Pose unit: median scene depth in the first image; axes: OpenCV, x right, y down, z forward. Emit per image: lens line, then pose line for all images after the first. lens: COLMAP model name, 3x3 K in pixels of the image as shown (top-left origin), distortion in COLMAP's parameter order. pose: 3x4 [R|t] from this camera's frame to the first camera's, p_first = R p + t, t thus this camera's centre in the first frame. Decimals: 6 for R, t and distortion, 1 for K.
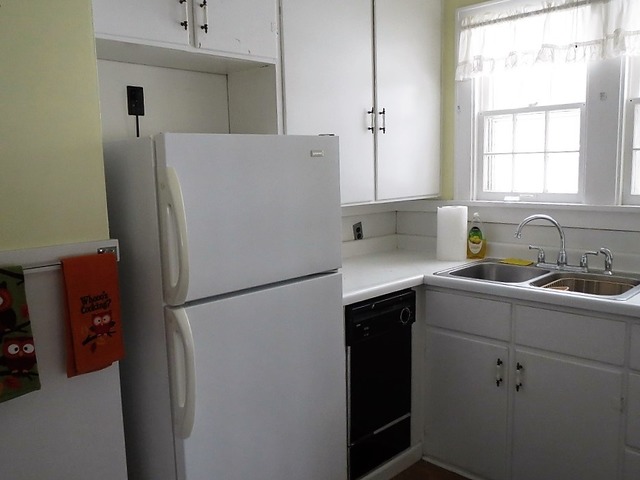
lens RADIAL K [[560.4, 0, 320.0], [0, 560.4, 240.0], [0, 0, 1]] dist [-0.009321, -0.008619]
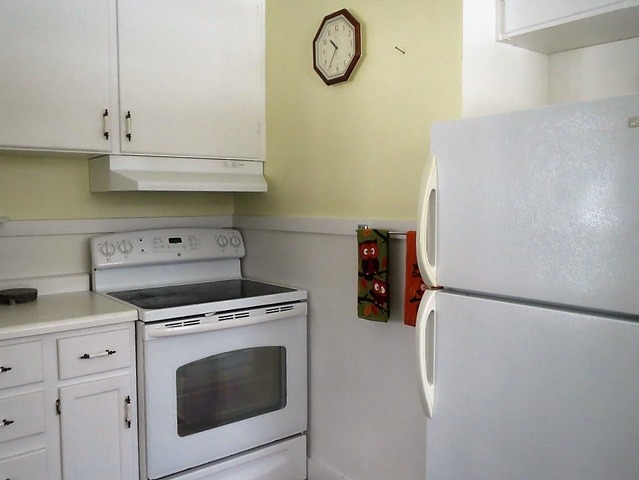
lens RADIAL K [[559.5, 0, 319.5], [0, 559.5, 240.0], [0, 0, 1]] dist [-0.009321, -0.008619]
pose [[-0.118993, 0.100146, -0.987832, 0.880315], [-0.127350, 0.985144, 0.115213, -0.071269], [0.984694, 0.139510, -0.104472, 0.983979]]
